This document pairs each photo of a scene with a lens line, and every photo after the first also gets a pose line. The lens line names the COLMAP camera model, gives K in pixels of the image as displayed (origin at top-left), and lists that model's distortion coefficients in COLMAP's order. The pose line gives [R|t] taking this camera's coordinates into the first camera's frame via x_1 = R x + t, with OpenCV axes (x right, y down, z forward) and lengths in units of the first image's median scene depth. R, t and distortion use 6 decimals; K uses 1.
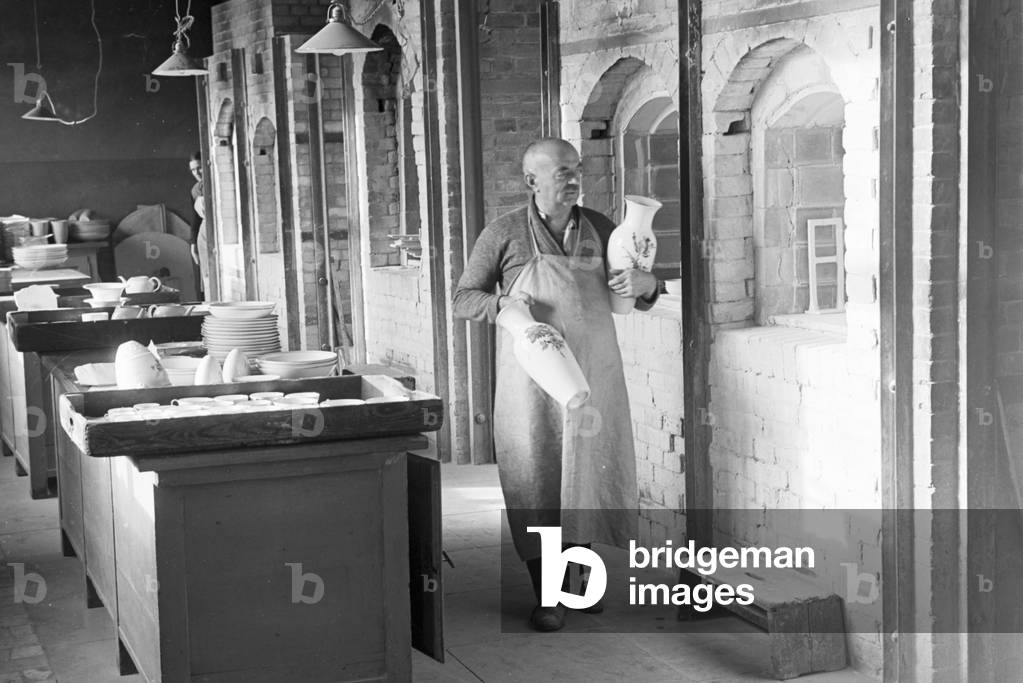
lens RADIAL K [[1600.0, 0, 511.5], [0, 1600.0, 341.5], [0, 0, 1]] dist [0.067535, 0.072109]
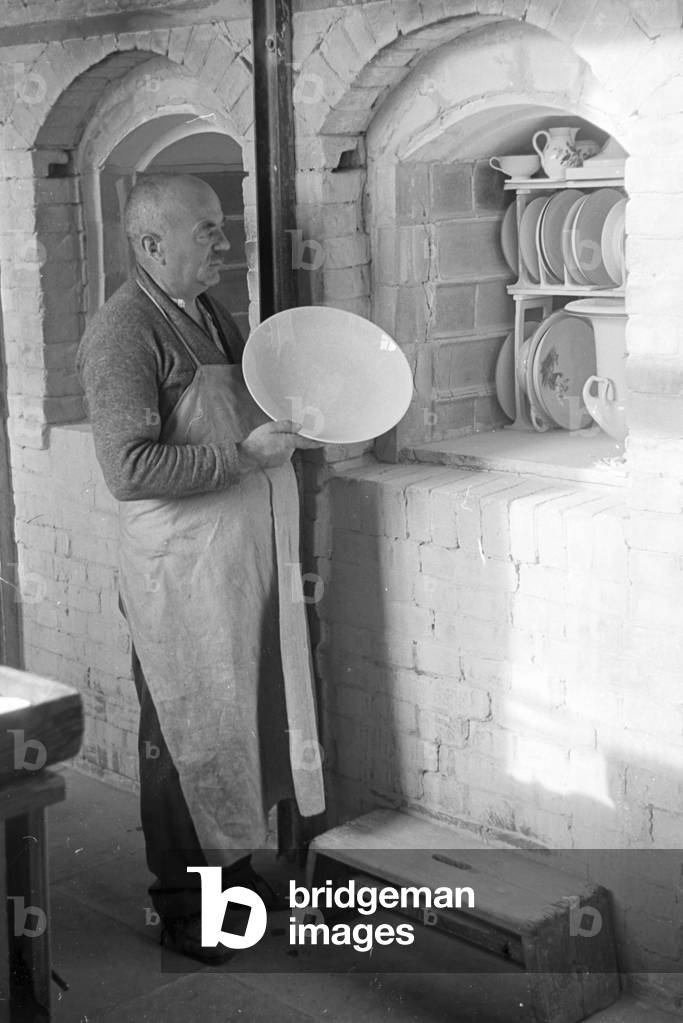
lens RADIAL K [[1600.0, 0, 341.6], [0, 1600.0, 458.4], [0, 0, 1]] dist [0.067535, 0.072109]
pose [[0.916081, -0.056454, 0.396999, -0.126439], [0.041632, 0.998080, 0.045862, -0.043209], [-0.398826, -0.025486, 0.916672, 0.404827]]
